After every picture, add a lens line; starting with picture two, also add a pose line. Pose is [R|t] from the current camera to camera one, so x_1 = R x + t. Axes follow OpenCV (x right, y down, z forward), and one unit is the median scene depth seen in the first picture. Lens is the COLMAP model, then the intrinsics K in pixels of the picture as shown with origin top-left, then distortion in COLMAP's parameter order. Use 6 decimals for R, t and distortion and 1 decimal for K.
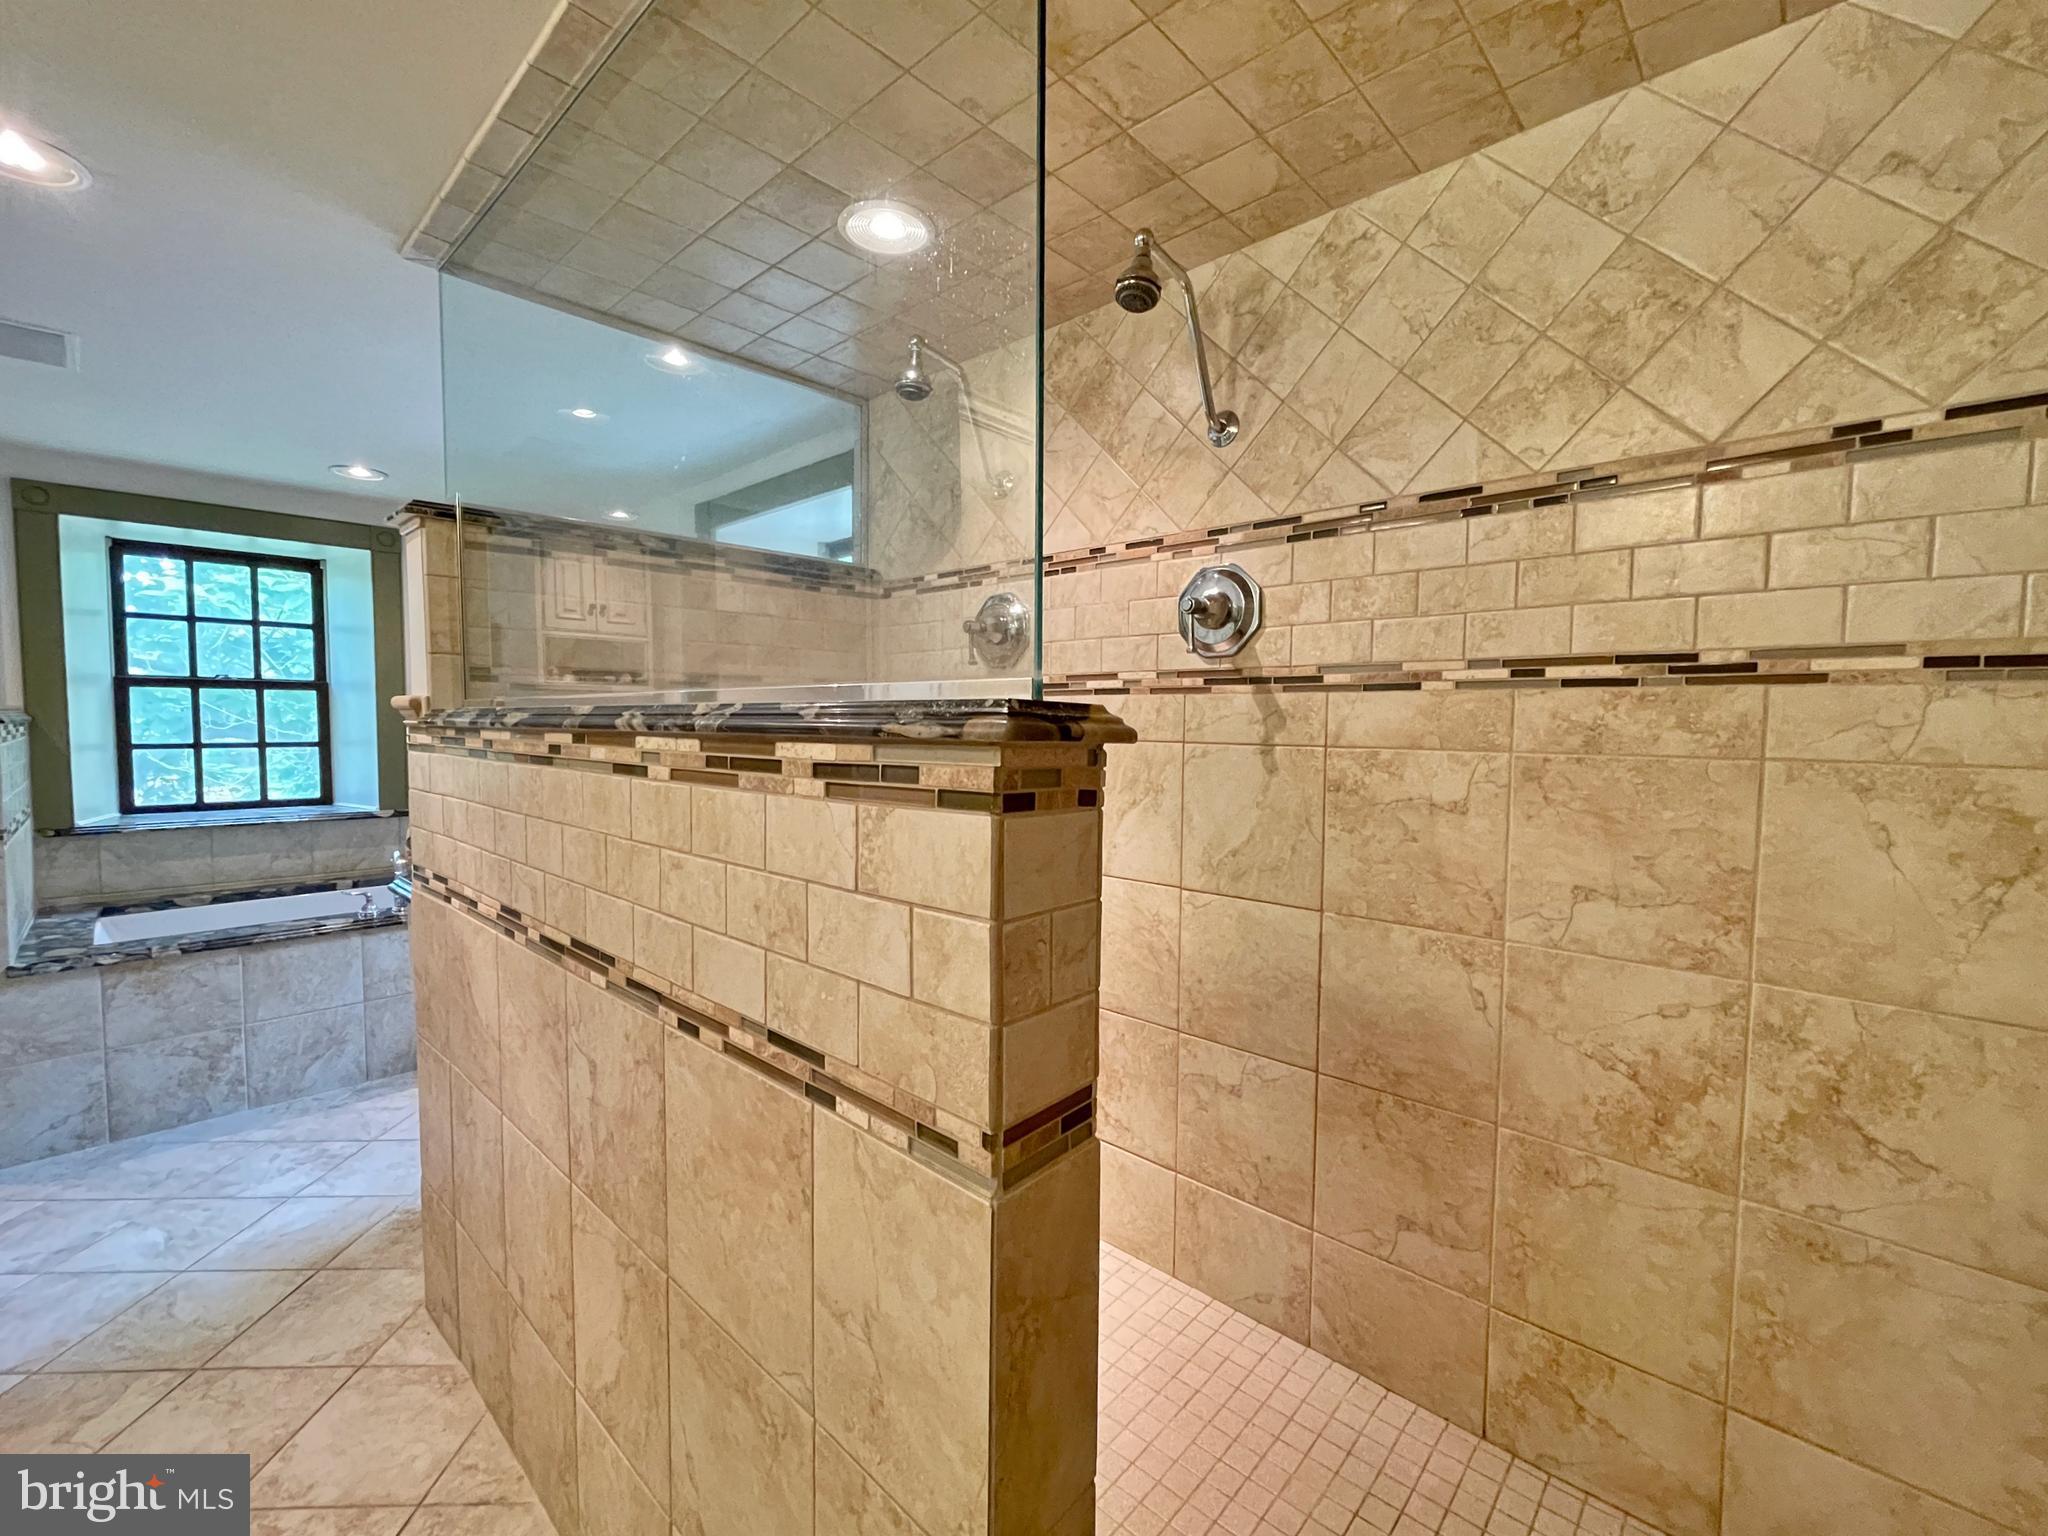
lens RADIAL K [[852.5, 0, 1025.8], [0, 852.5, 769.5], [0, 0, 1]] dist [0.000491, -0.000897]
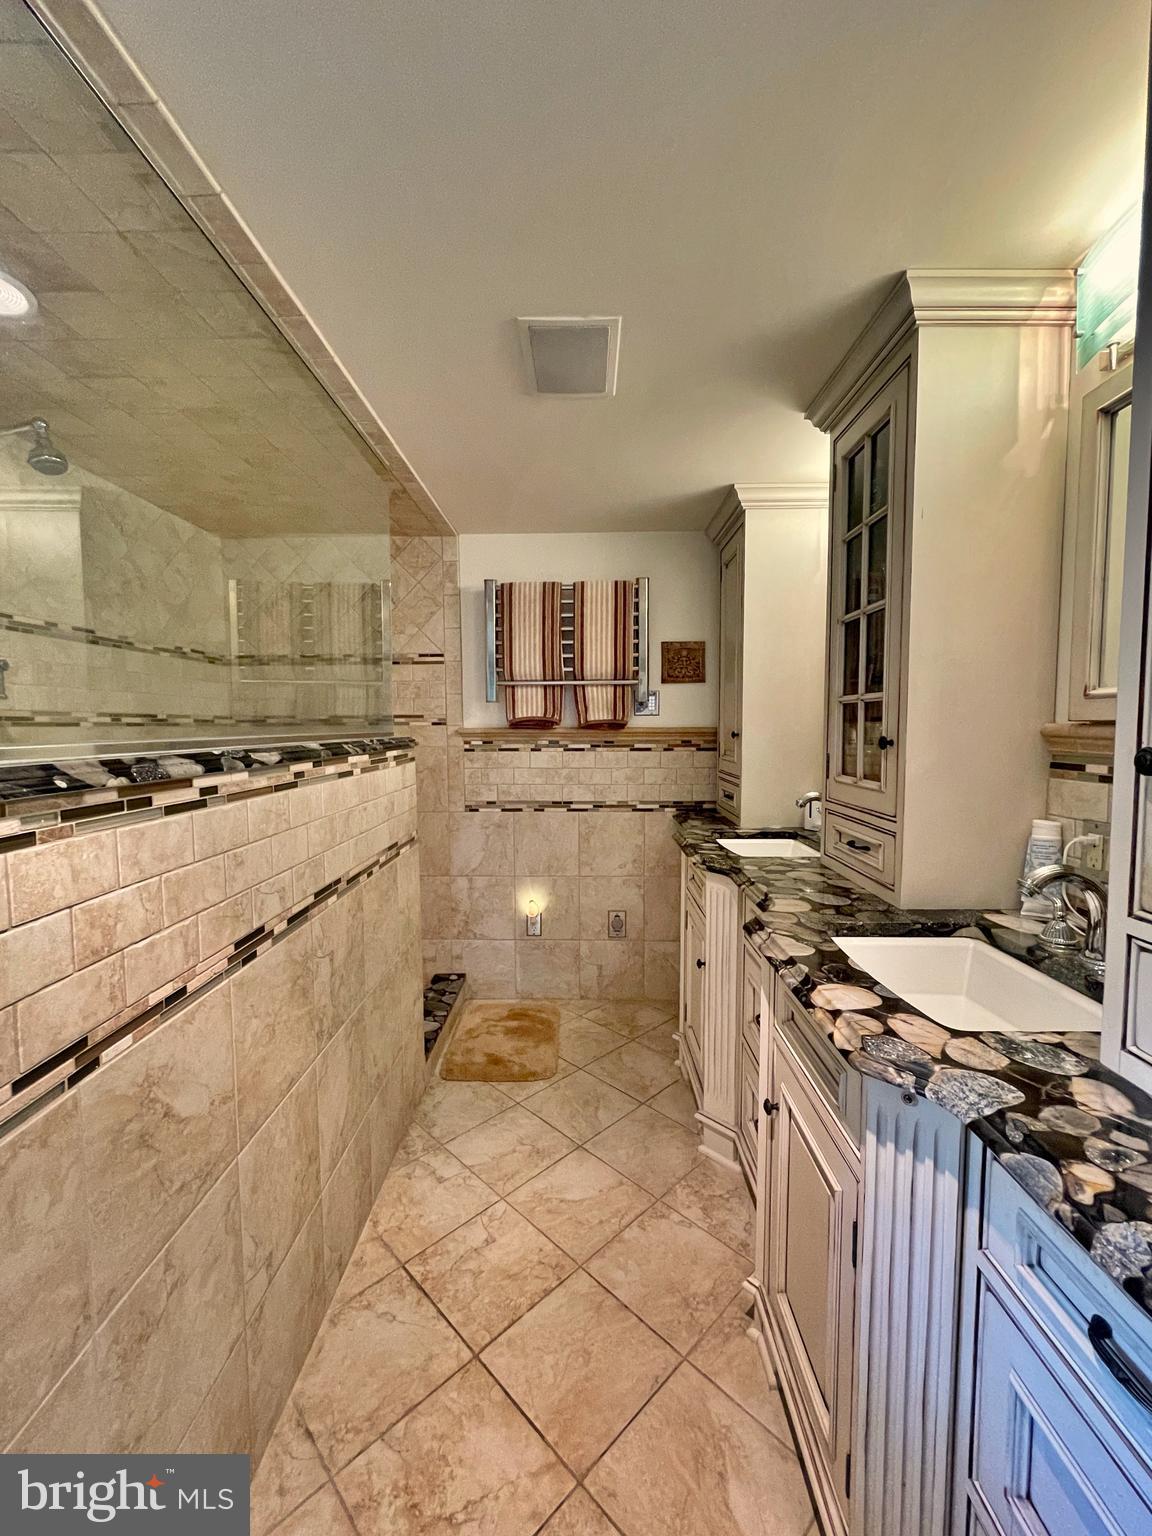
lens RADIAL K [[639.4, 0, 577.6], [0, 639.4, 763.3], [0, 0, 1]] dist [0.000491, -0.000897]
pose [[-0.670490, -0.048861, 0.740308, -1.551342], [0.042930, 0.993602, 0.104460, -0.127031], [-0.740676, 0.101821, -0.664102, 1.270460]]
